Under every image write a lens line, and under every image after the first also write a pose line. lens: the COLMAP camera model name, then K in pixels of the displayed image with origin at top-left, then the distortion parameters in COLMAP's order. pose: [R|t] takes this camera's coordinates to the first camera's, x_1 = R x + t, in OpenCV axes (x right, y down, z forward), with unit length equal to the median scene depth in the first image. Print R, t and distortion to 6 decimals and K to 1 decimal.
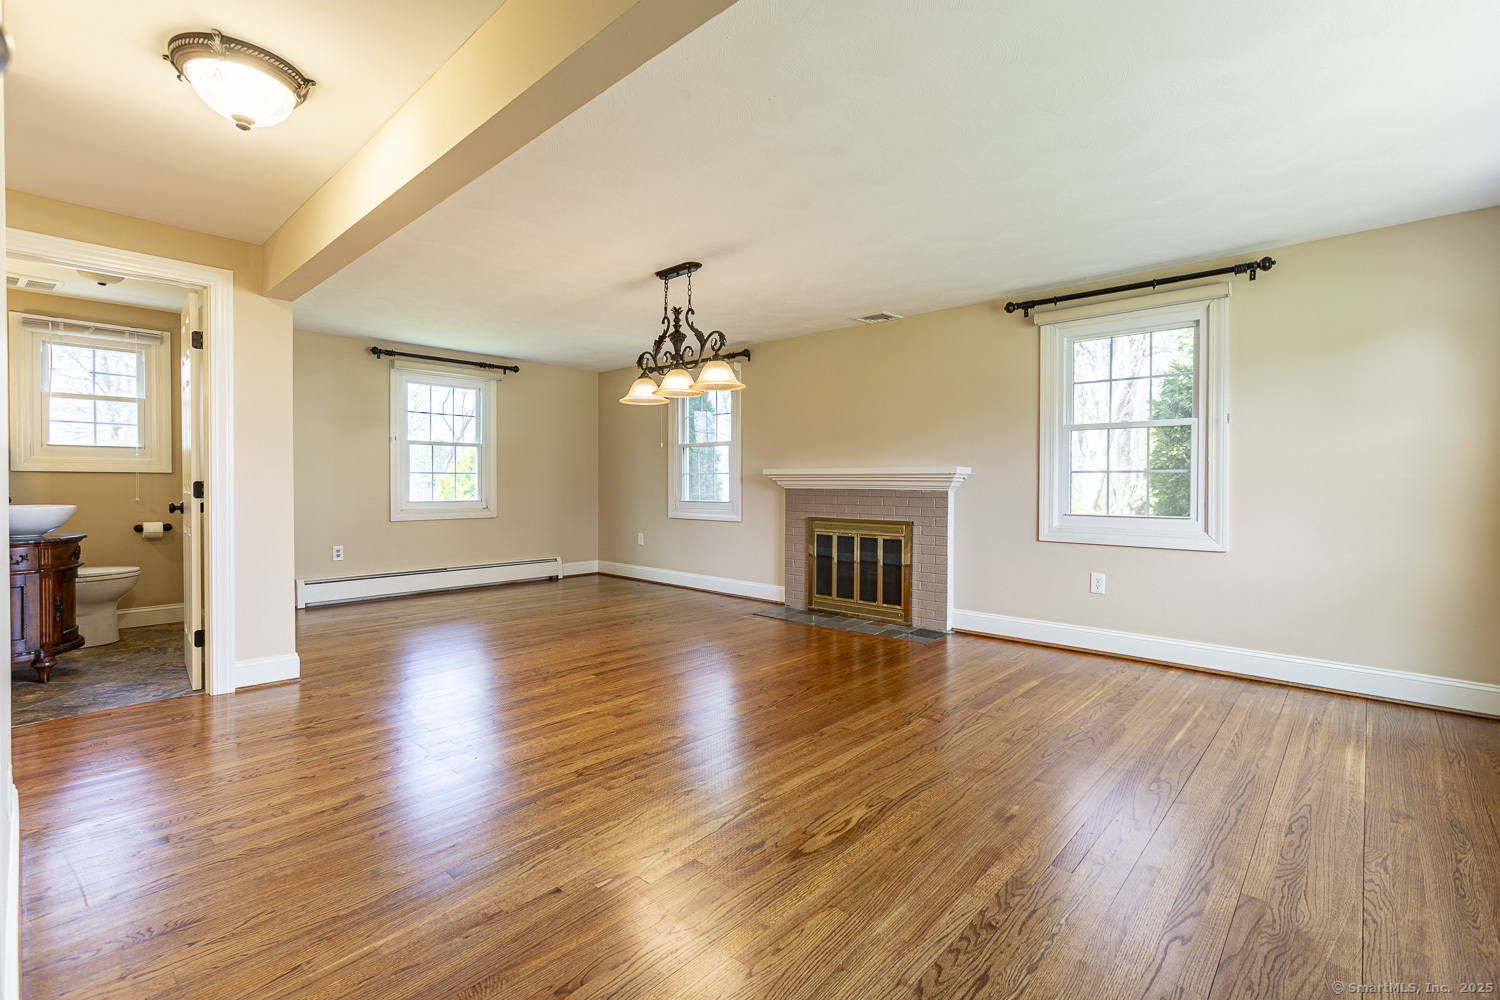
lens RADIAL K [[676.4, 0, 743.8], [0, 676.4, 493.9], [0, 0, 1]] dist [-0.005855, 0.006767]
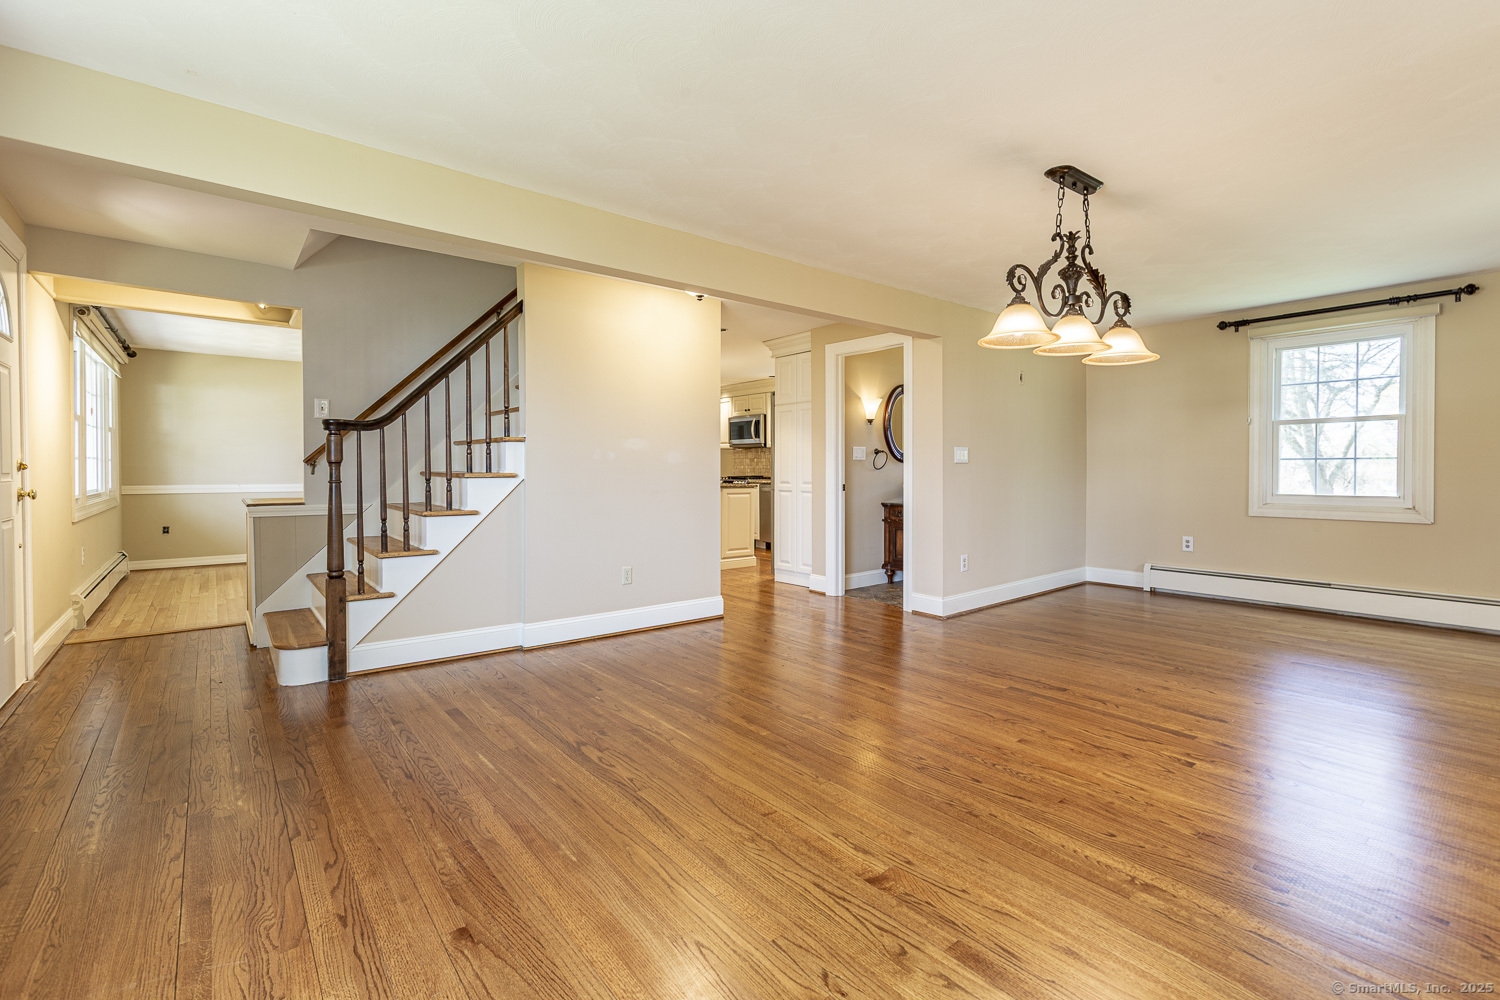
lens RADIAL K [[676.4, 0, 744.5], [0, 676.4, 489.2], [0, 0, 1]] dist [-0.005855, 0.006767]
pose [[-0.155583, 0.024238, -0.987525, 0.700767], [-0.016053, 0.999505, 0.027061, -0.010852], [0.987692, 0.020063, -0.155117, 0.786314]]
